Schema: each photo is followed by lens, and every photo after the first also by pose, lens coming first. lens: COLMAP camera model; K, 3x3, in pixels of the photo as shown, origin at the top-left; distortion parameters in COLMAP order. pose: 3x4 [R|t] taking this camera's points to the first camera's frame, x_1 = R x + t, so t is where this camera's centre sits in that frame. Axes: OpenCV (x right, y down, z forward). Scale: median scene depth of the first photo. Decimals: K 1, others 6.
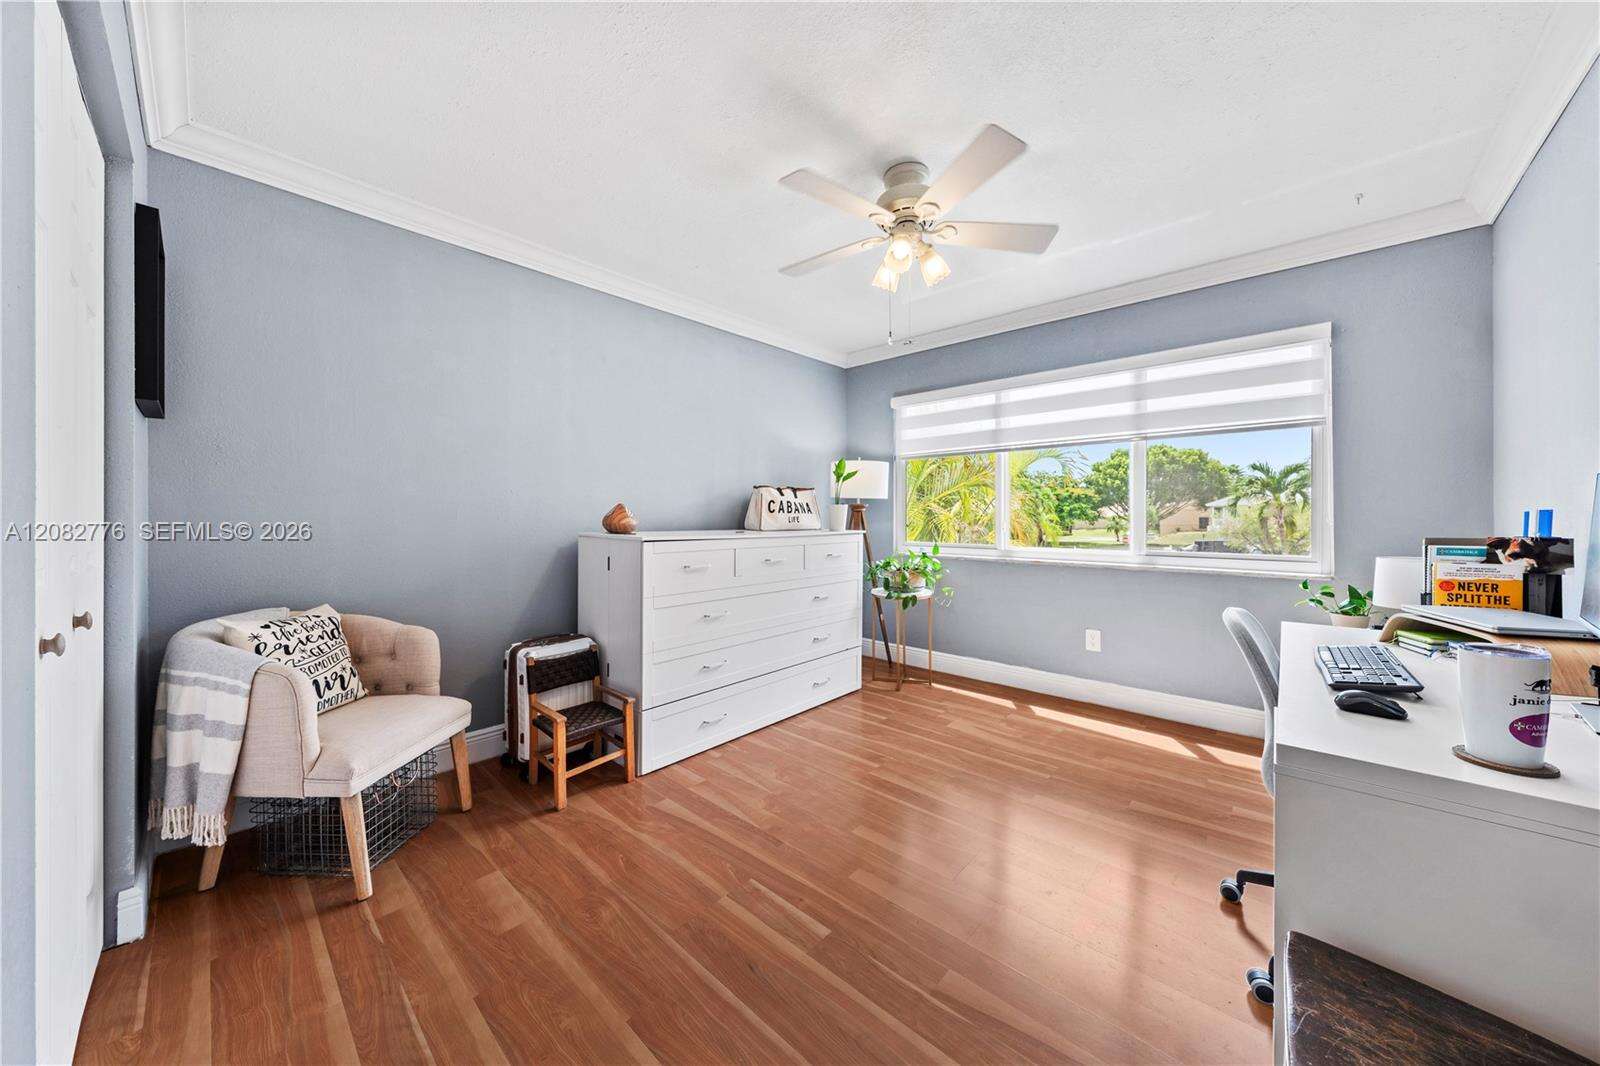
lens RADIAL K [[550.0, 0, 808.1], [0, 550.0, 494.3], [0, 0, 1]] dist [-0.000470, 0.000024]
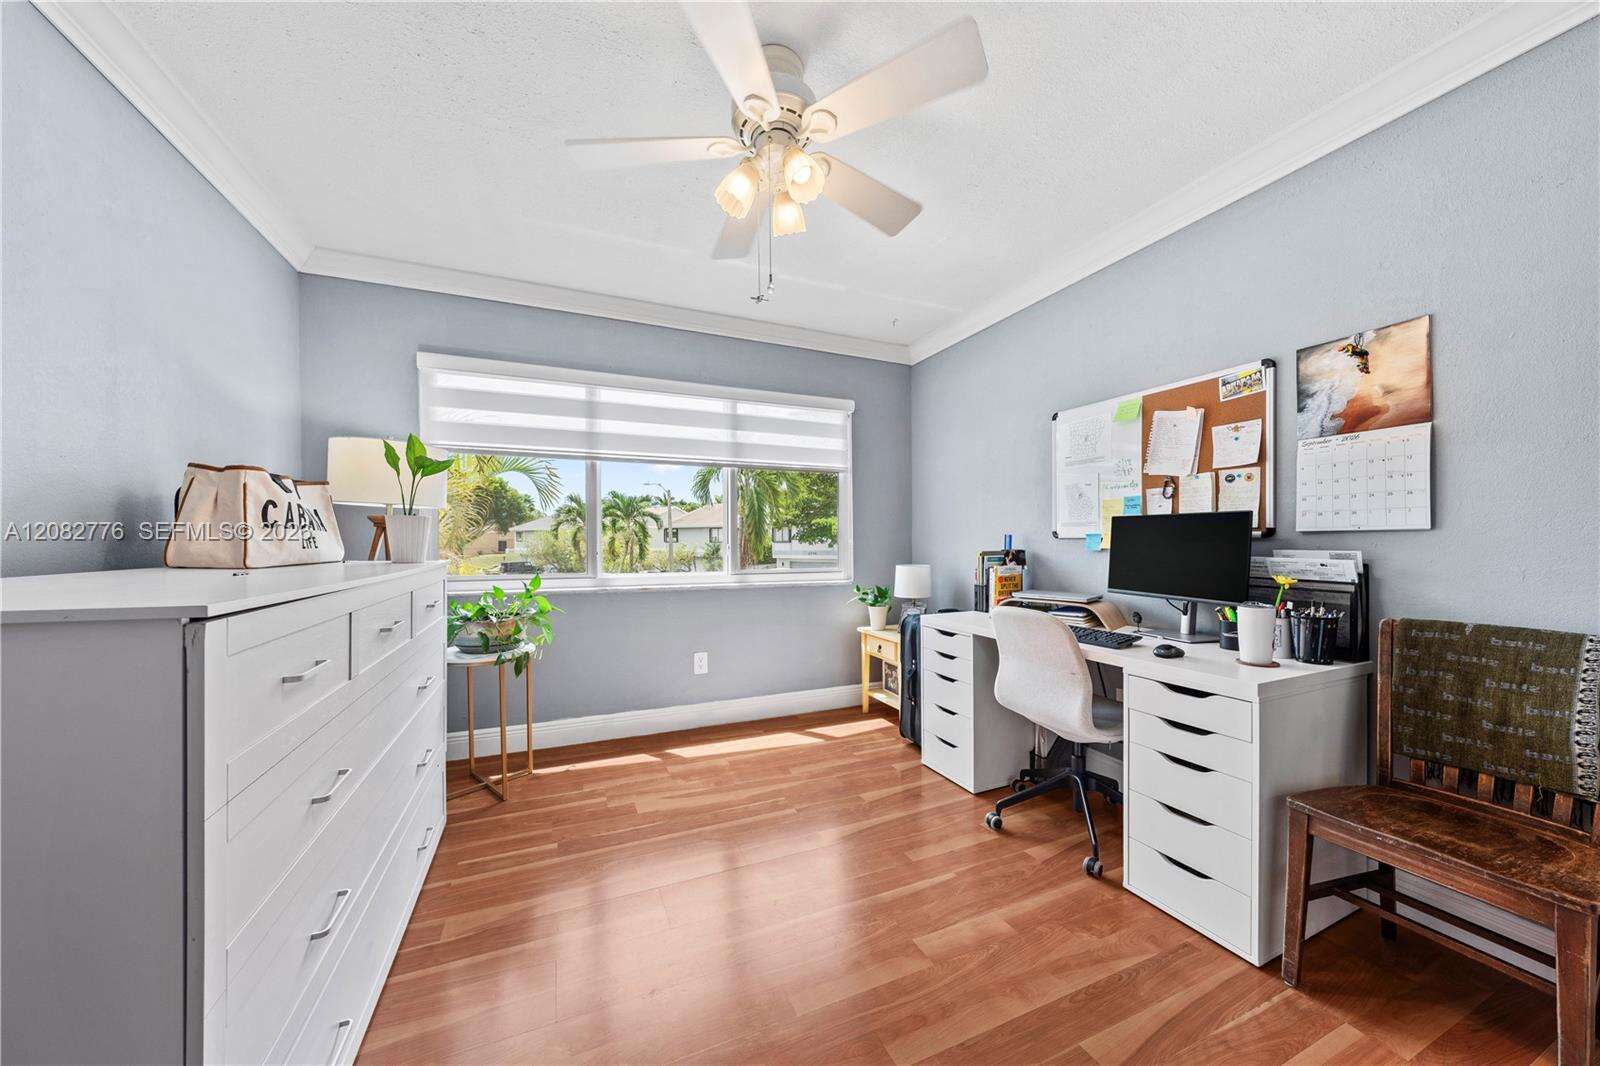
lens RADIAL K [[544.6, 0, 802.3], [0, 544.6, 529.0], [0, 0, 1]] dist [-0.000409, 0.000202]
pose [[0.424276, 0.018677, 0.905340, -0.296665], [-0.036706, 0.999320, -0.003413, 0.020410], [-0.904788, -0.031783, 0.424674, 0.424399]]
